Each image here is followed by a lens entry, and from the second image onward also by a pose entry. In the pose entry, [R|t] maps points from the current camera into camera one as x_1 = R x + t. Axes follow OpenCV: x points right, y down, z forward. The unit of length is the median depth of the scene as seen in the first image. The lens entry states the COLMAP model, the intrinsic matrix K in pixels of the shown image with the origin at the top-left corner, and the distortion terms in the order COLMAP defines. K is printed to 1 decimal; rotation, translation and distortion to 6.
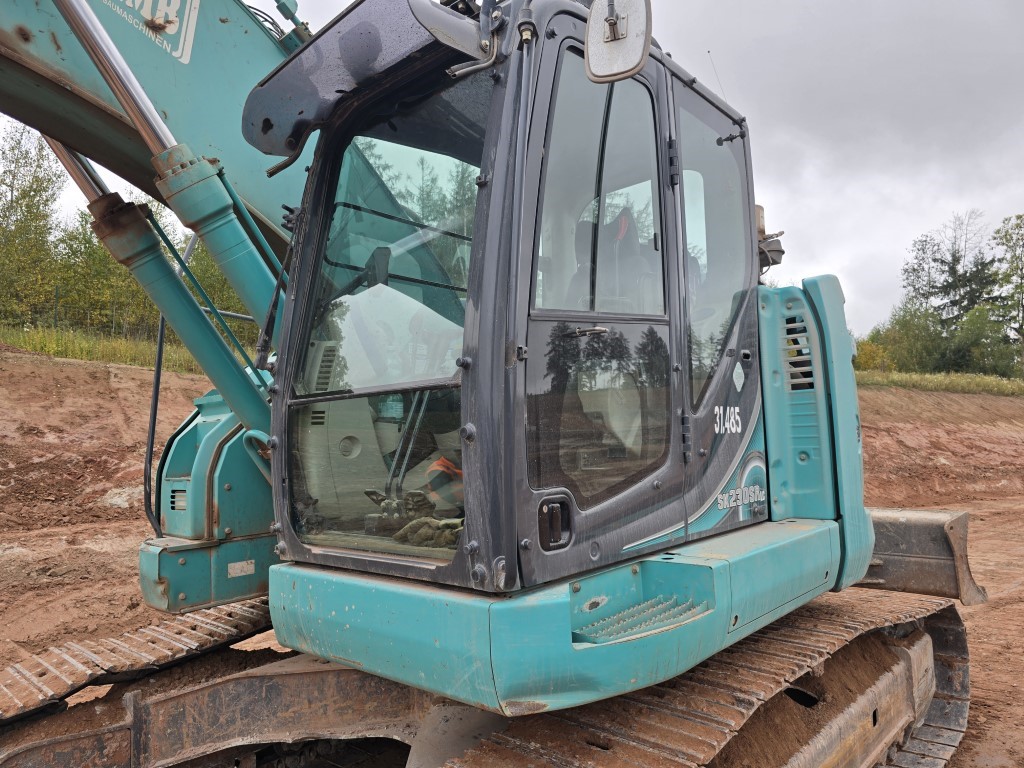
lens RADIAL K [[695.0, 0, 512.0], [0, 695.0, 384.0], [0, 0, 1]] dist [-0.000387, -0.002071]
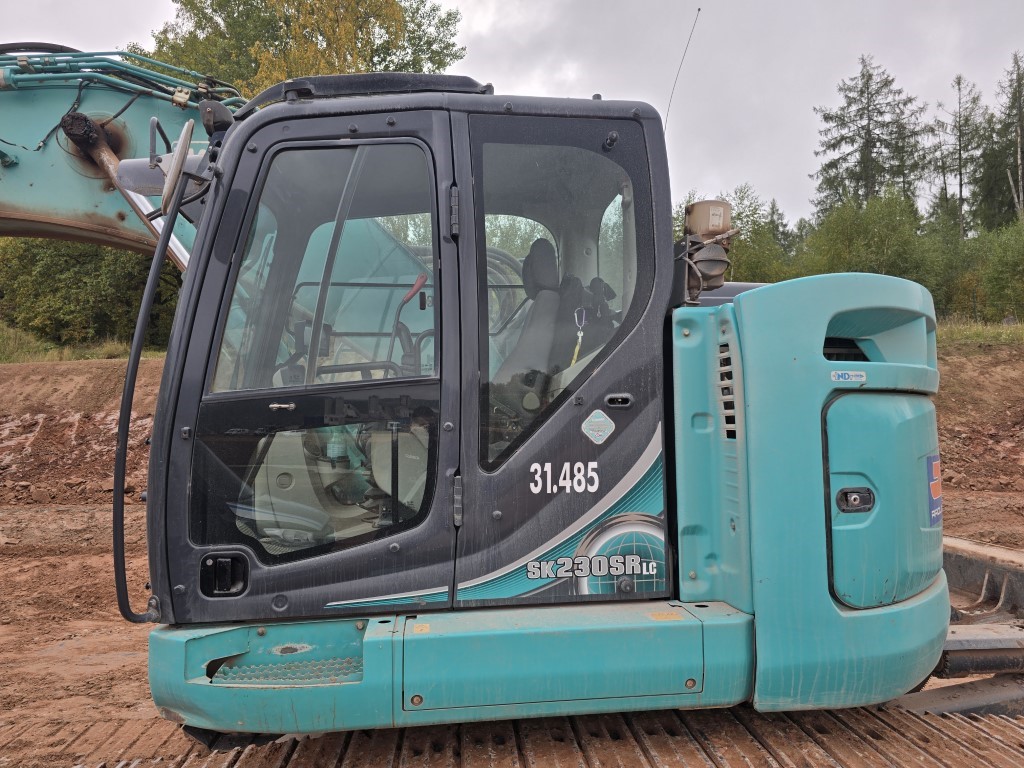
lens RADIAL K [[690.0, 0, 512.0], [0, 690.0, 384.0], [0, 0, 1]] dist [0.016557, -0.001681]
pose [[0.750676, -0.020835, -0.660342, 0.859570], [0.047036, 0.998652, 0.021961, -0.091519], [0.658994, -0.047546, 0.750644, 0.311019]]
